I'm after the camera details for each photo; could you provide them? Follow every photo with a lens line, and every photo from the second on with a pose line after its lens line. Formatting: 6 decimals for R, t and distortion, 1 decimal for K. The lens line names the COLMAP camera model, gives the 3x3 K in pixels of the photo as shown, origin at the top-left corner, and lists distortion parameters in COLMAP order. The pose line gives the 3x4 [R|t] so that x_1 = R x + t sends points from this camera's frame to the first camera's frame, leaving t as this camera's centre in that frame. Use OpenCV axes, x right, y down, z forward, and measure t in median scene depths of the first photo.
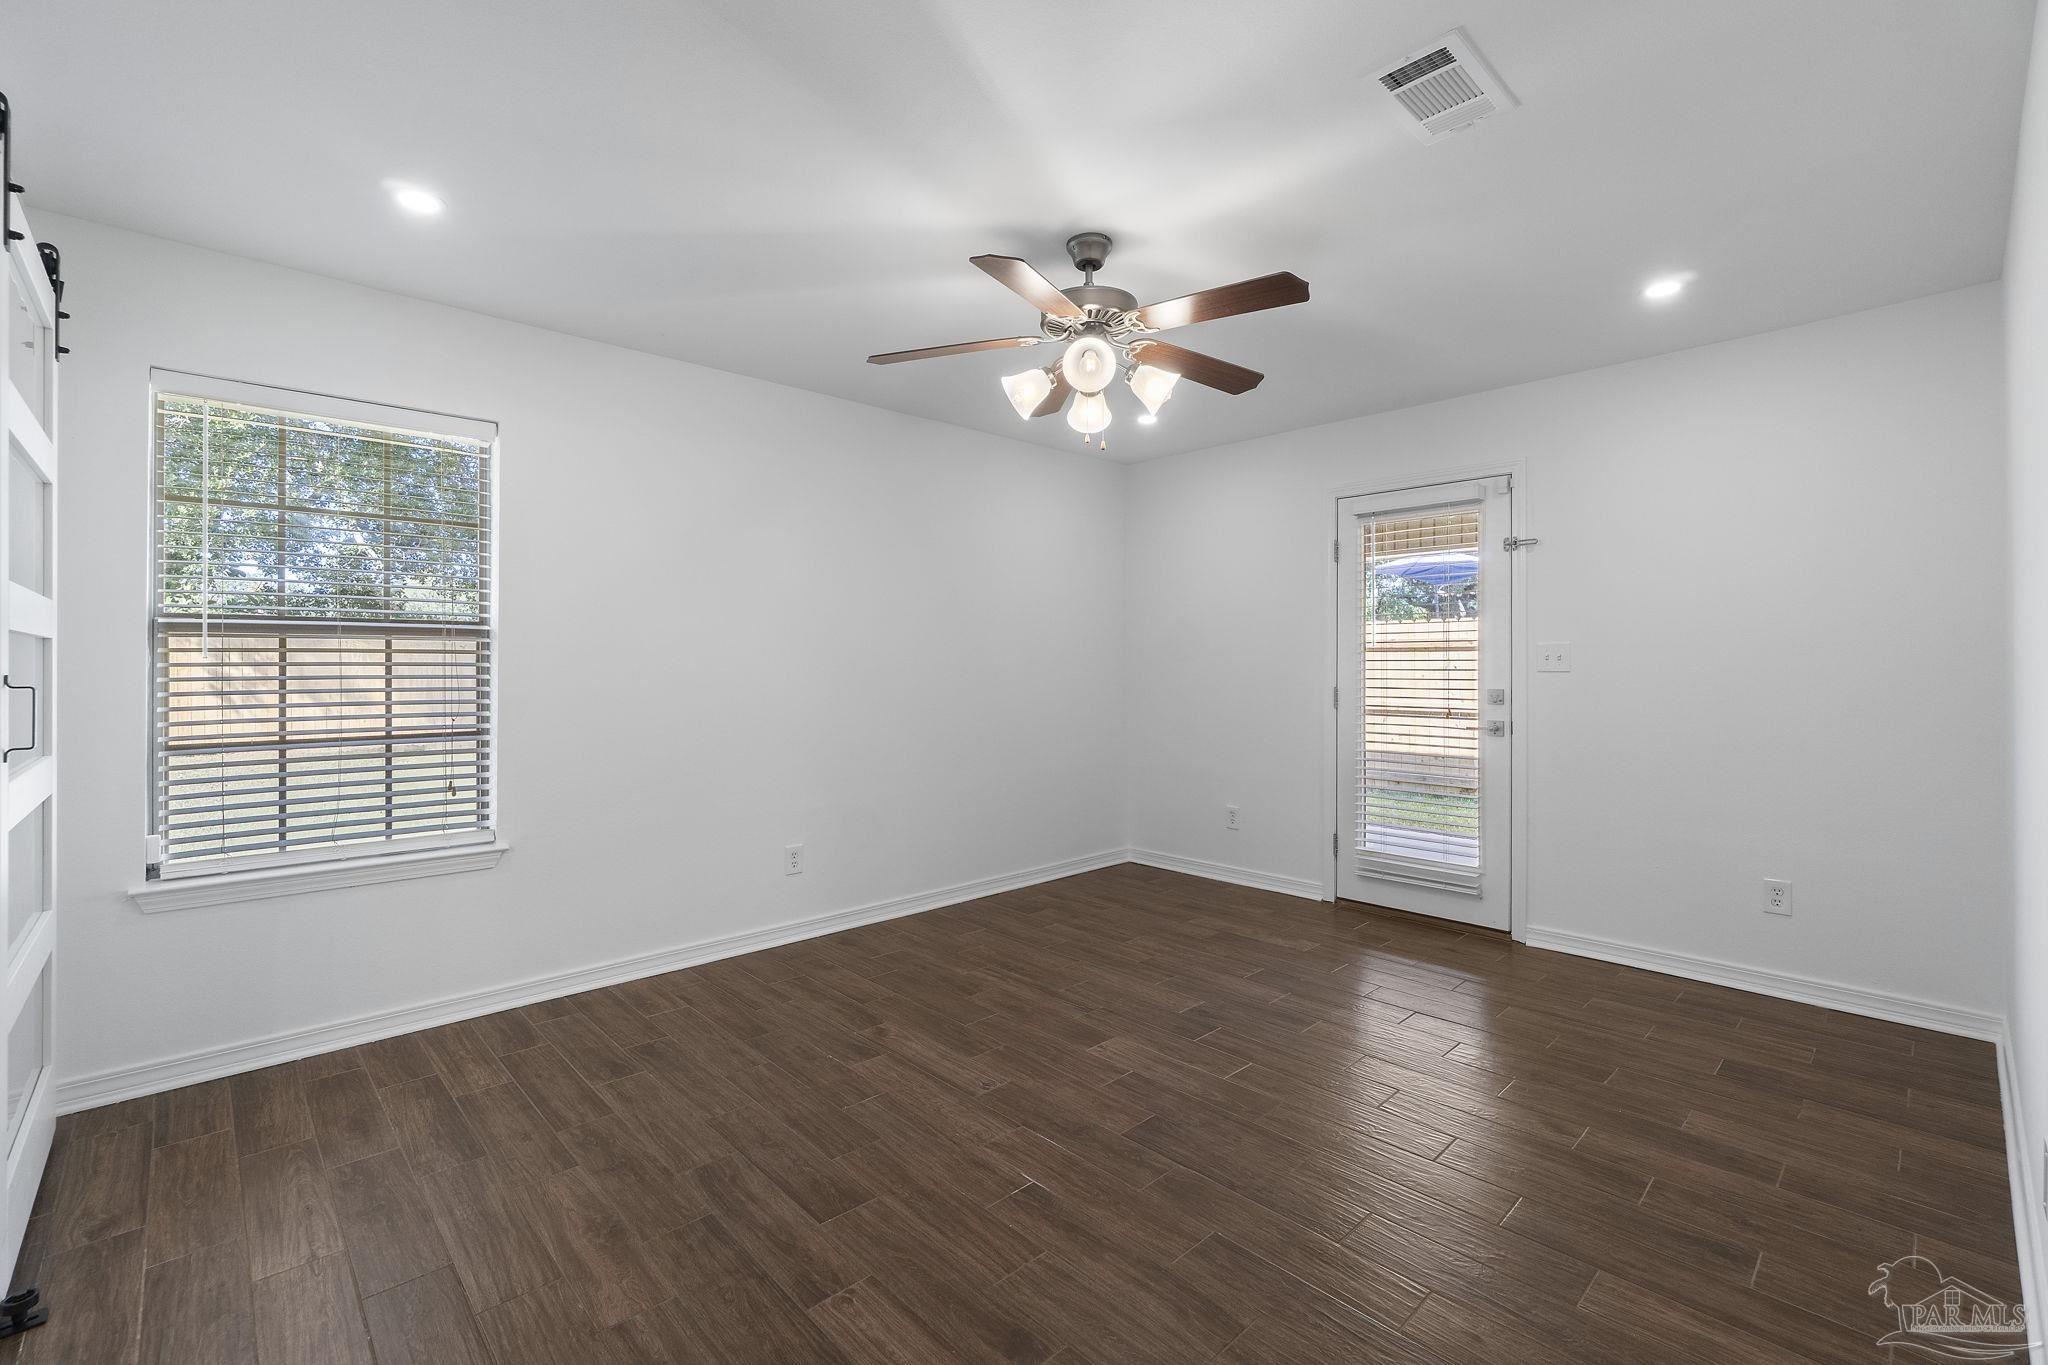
lens RADIAL K [[882.7, 0, 1023.5], [0, 882.7, 667.5], [0, 0, 1]] dist [-0.002523, 0.000883]
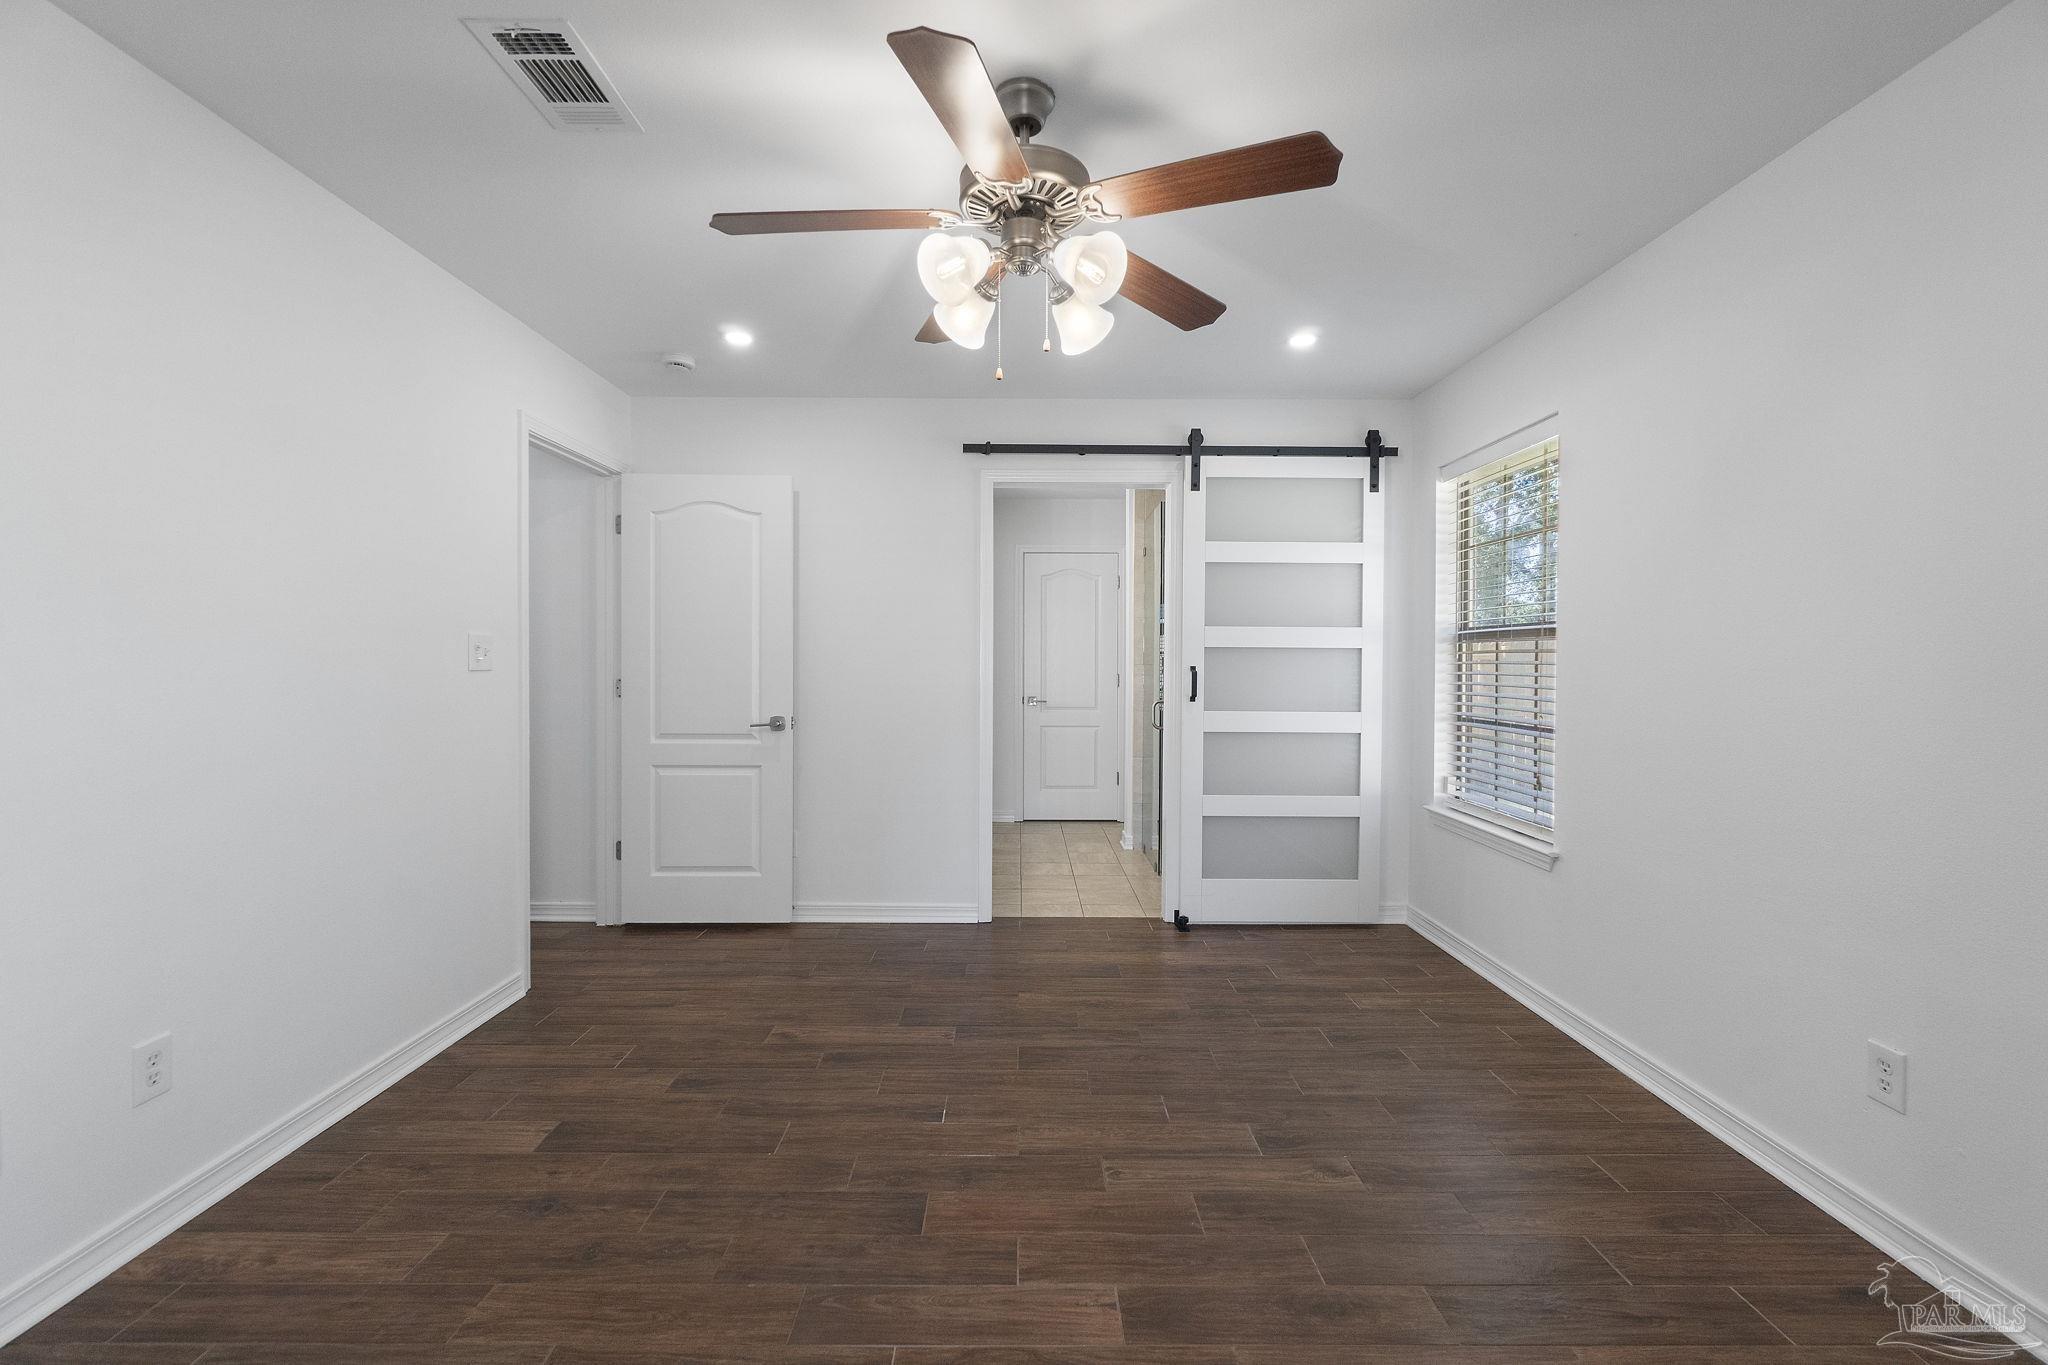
lens RADIAL K [[882.7, 0, 1023.5], [0, 882.7, 667.5], [0, 0, 1]] dist [-0.002523, 0.000883]
pose [[-0.683440, 0.004322, -0.729994, 0.441914], [-0.005592, 0.999922, 0.011156, -0.005867], [0.729985, 0.011706, -0.683363, 1.069625]]
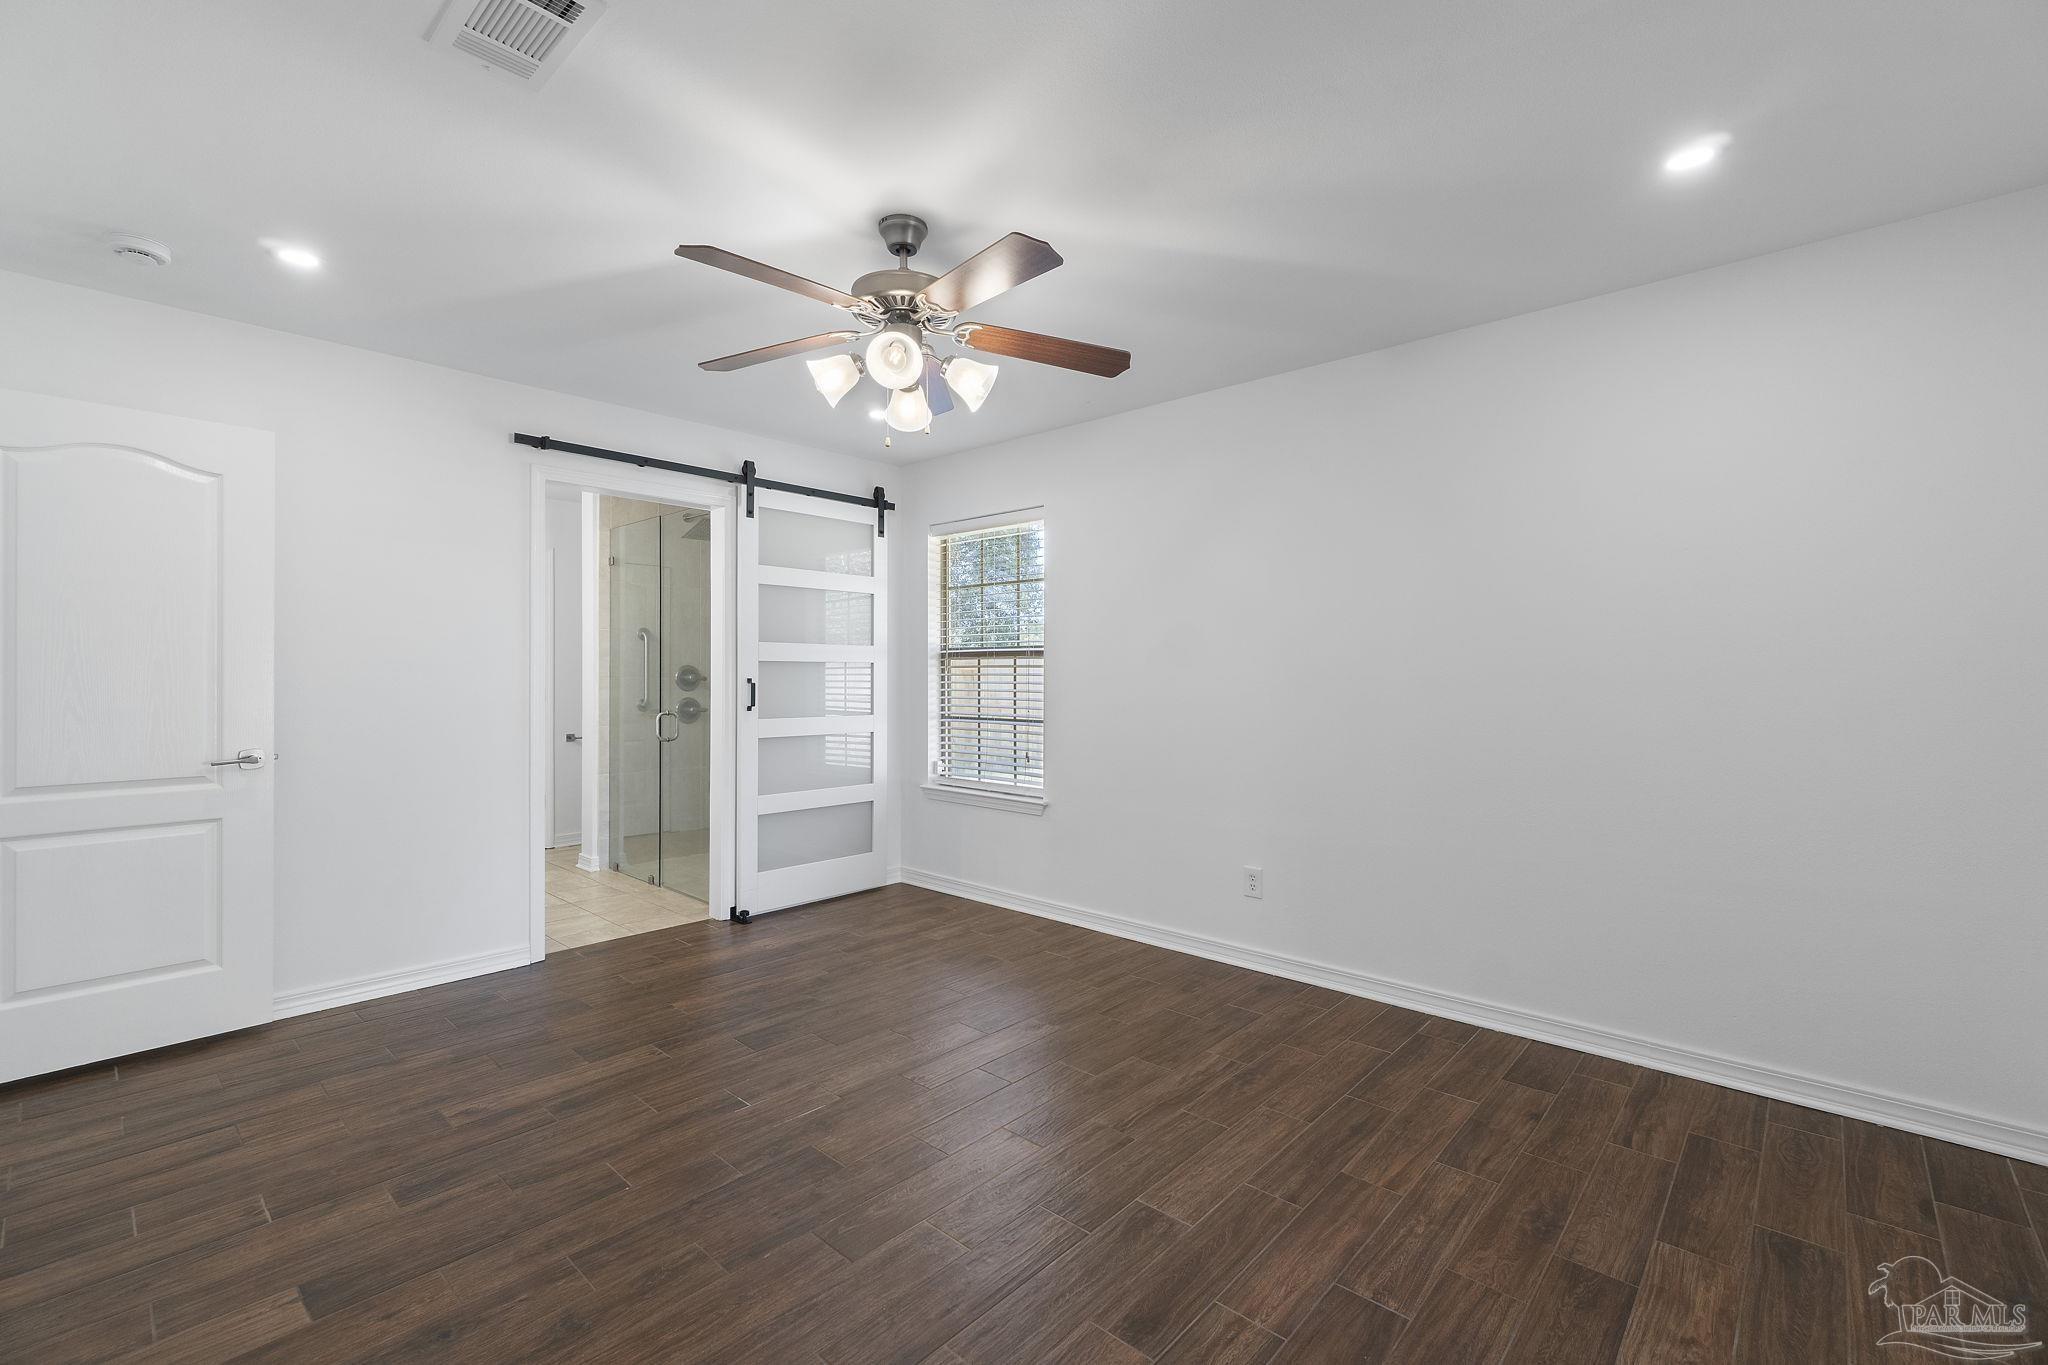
lens RADIAL K [[882.7, 0, 1023.5], [0, 882.7, 667.5], [0, 0, 1]] dist [-0.002523, 0.000883]
pose [[0.073358, -0.005758, -0.997289, 0.724139], [-0.004599, 0.999971, -0.006112, -0.005524], [0.997295, 0.005035, 0.073330, 0.745634]]
